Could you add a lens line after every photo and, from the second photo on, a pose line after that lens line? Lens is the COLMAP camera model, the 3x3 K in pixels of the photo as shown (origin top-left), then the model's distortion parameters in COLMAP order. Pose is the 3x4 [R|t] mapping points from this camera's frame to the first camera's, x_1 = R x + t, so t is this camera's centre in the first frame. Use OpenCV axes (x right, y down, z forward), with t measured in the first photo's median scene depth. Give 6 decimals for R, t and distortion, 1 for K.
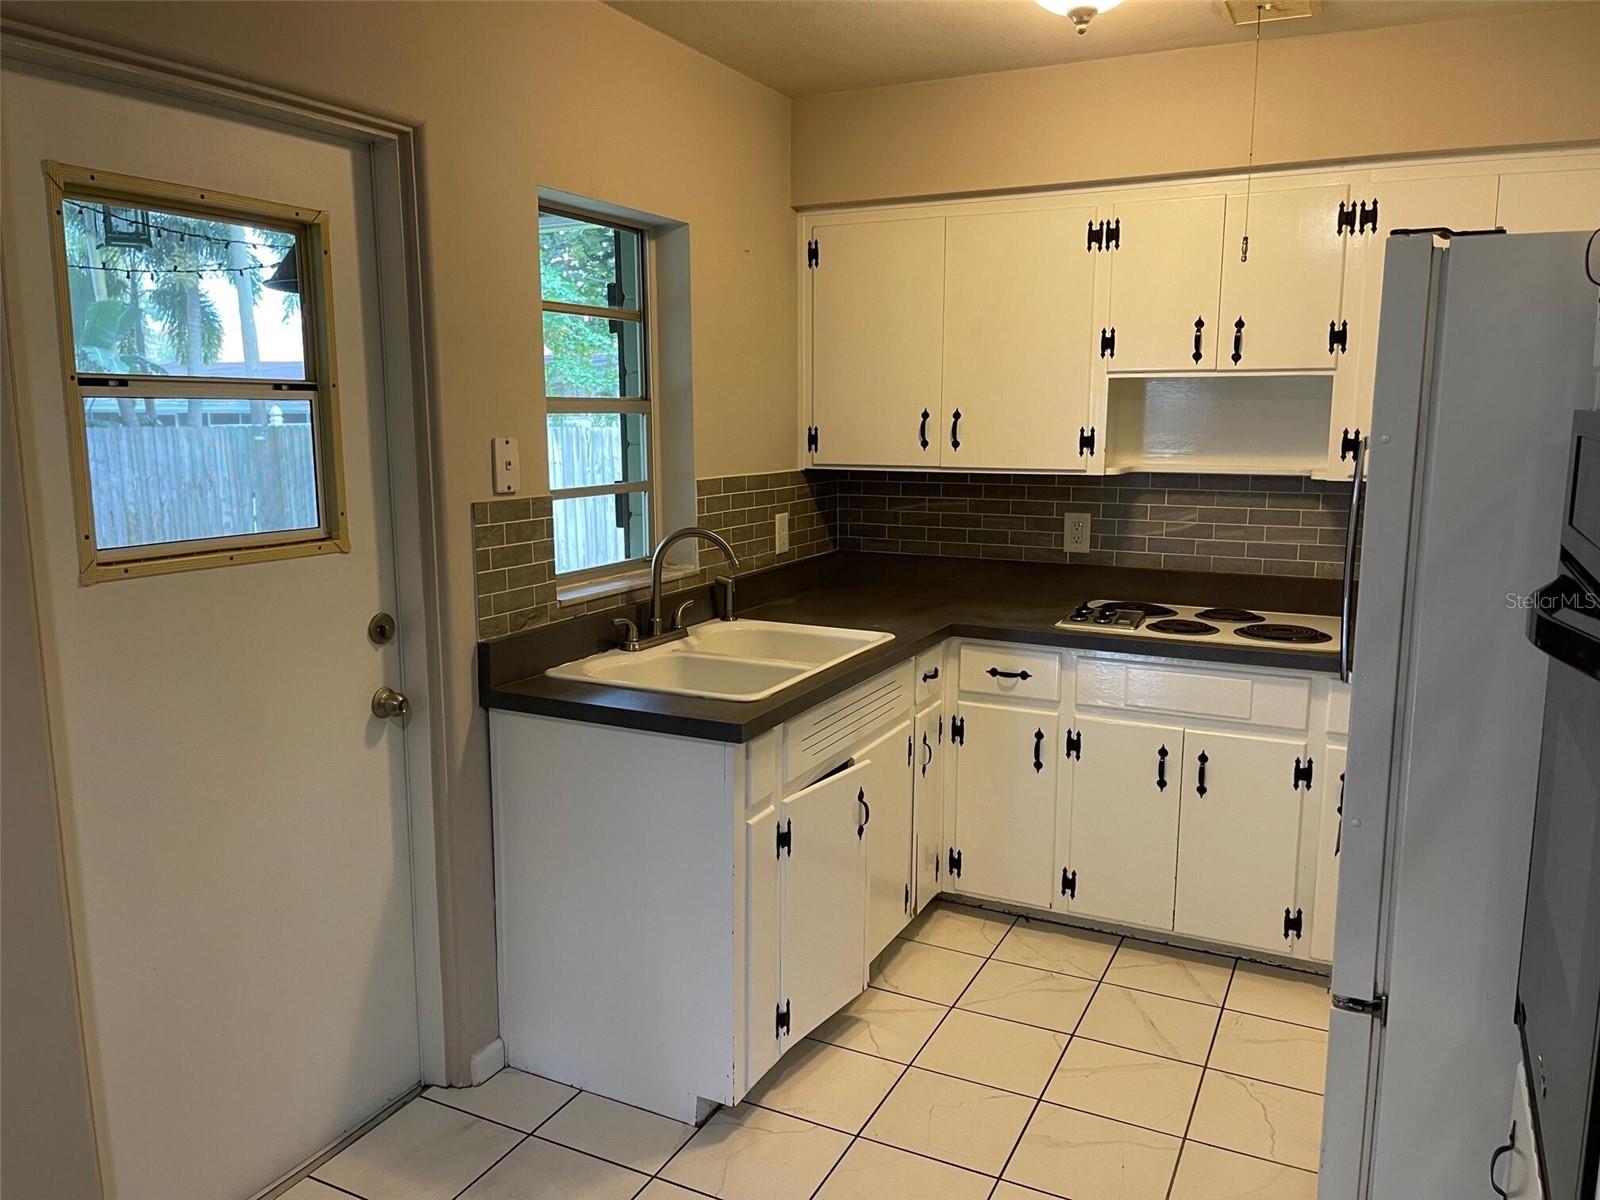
lens RADIAL K [[1205.2, 0, 798.2], [0, 1205.2, 594.2], [0, 0, 1]] dist [0.029269, -0.007453]
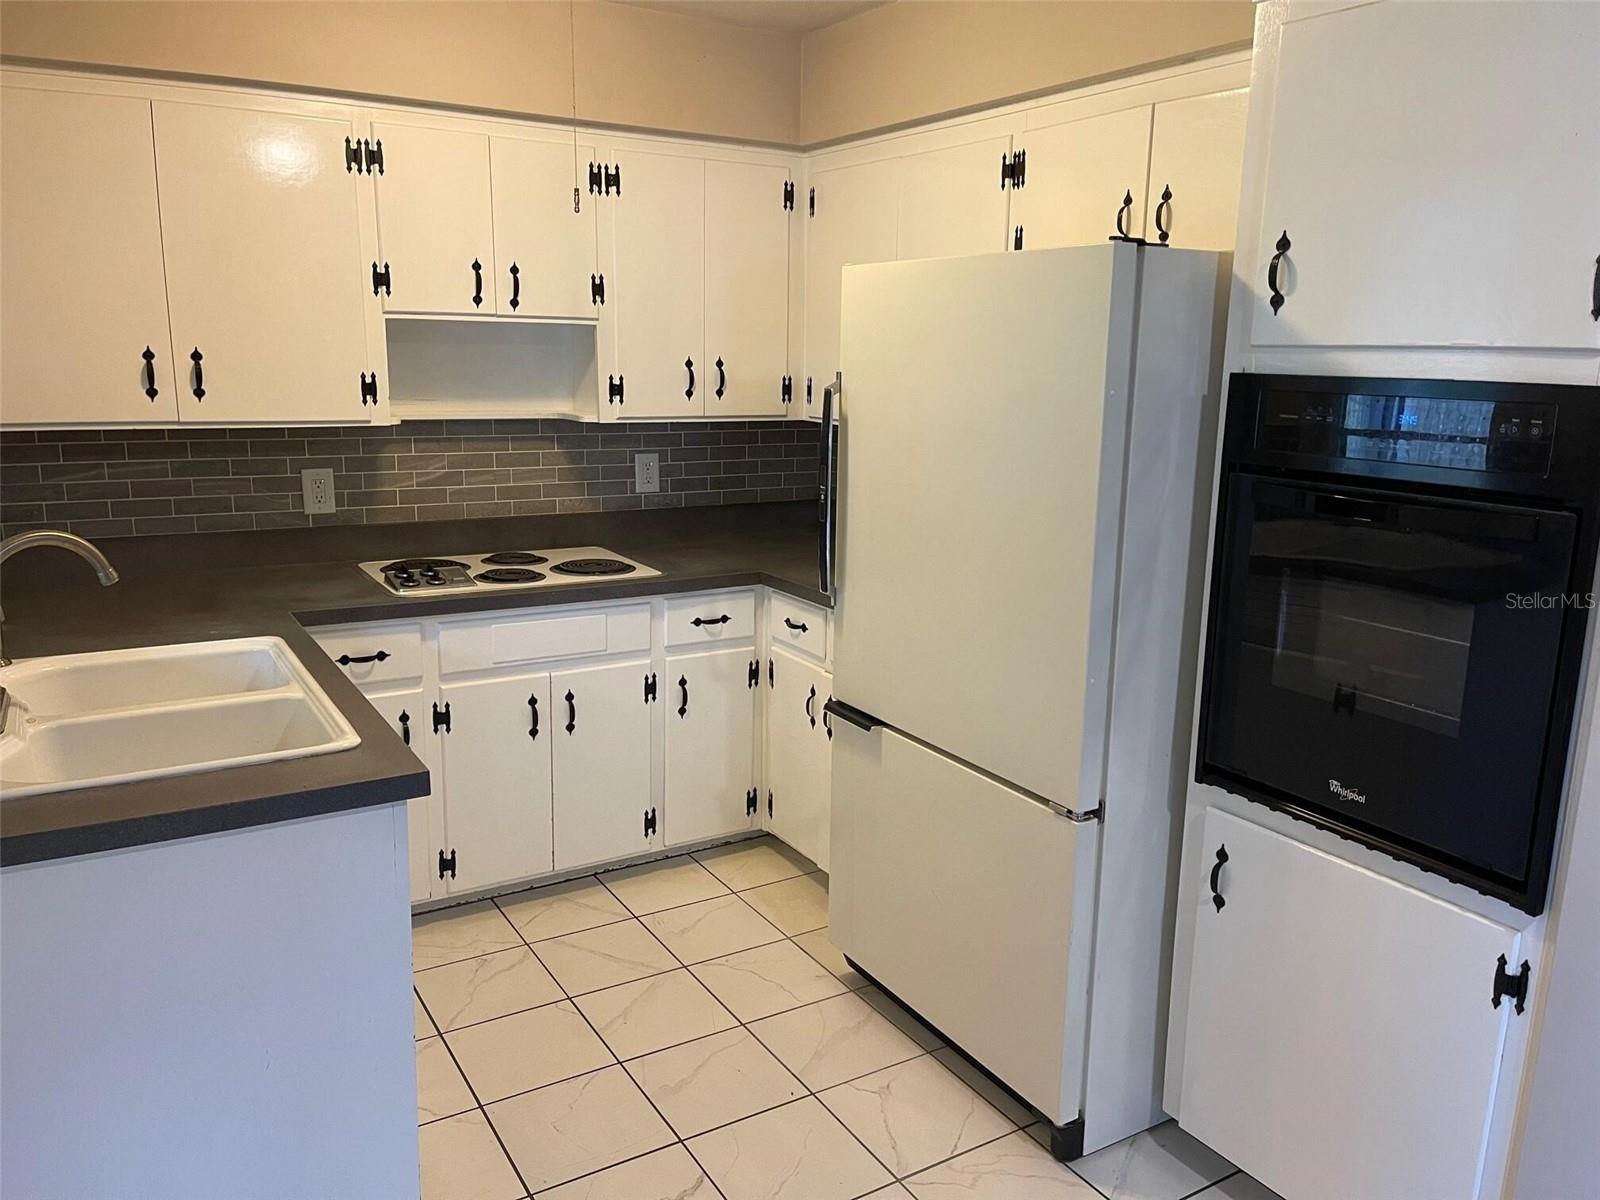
lens RADIAL K [[1205.2, 0, 798.2], [0, 1205.2, 594.2], [0, 0, 1]] dist [0.029269, -0.007453]
pose [[0.527794, -0.159200, 0.834319, -0.380866], [0.111060, 0.986779, 0.118034, -0.047845], [-0.842080, 0.030362, 0.538497, 0.259106]]
